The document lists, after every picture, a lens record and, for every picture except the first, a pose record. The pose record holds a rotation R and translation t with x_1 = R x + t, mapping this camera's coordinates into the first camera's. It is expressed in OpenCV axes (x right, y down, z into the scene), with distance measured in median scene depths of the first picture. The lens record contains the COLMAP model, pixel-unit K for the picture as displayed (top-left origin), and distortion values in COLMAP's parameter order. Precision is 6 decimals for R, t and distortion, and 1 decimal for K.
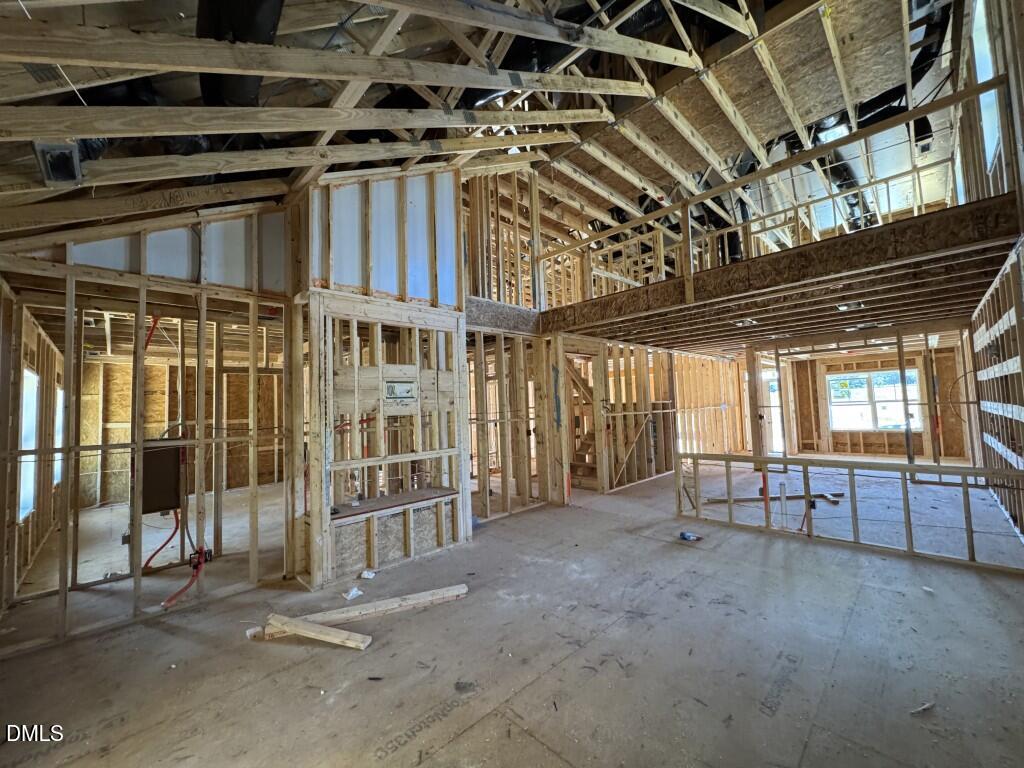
lens RADIAL K [[410.6, 0, 510.1], [0, 410.6, 384.2], [0, 0, 1]] dist [-0.003129, -0.000271]
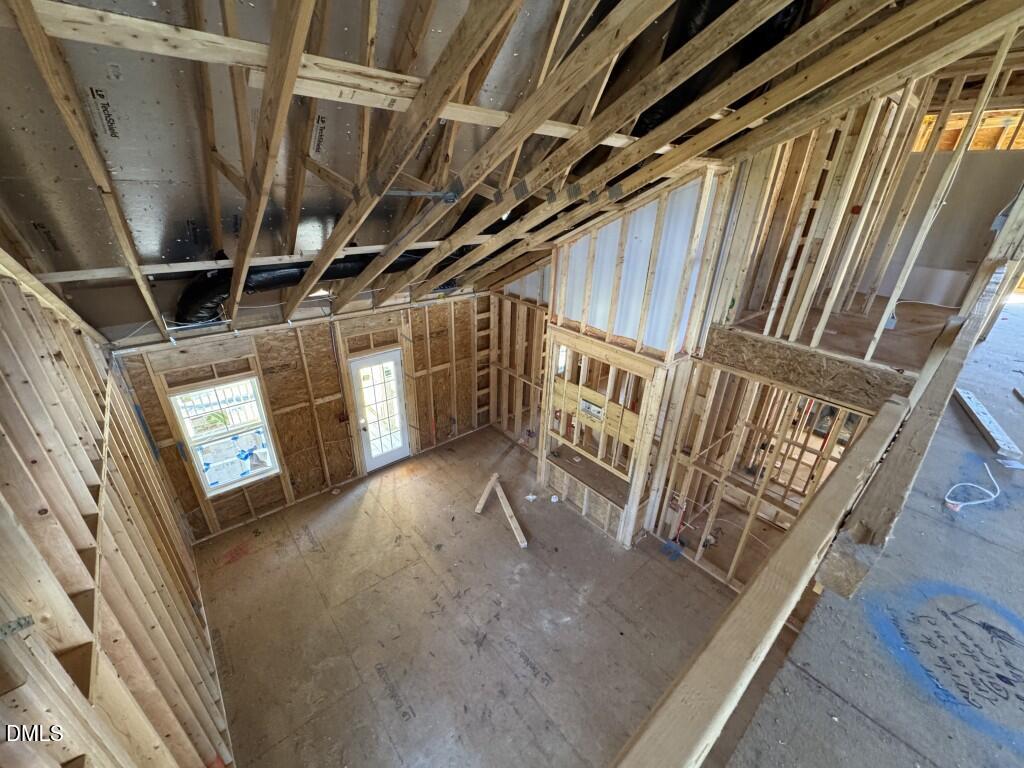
lens RADIAL K [[410.6, 0, 510.1], [0, 410.6, 384.2], [0, 0, 1]] dist [-0.003129, -0.000271]
pose [[-0.069310, 0.462143, -0.884093, 0.814216], [0.031566, 0.886796, 0.461081, -0.632828], [0.997096, 0.004050, -0.076052, 0.846845]]
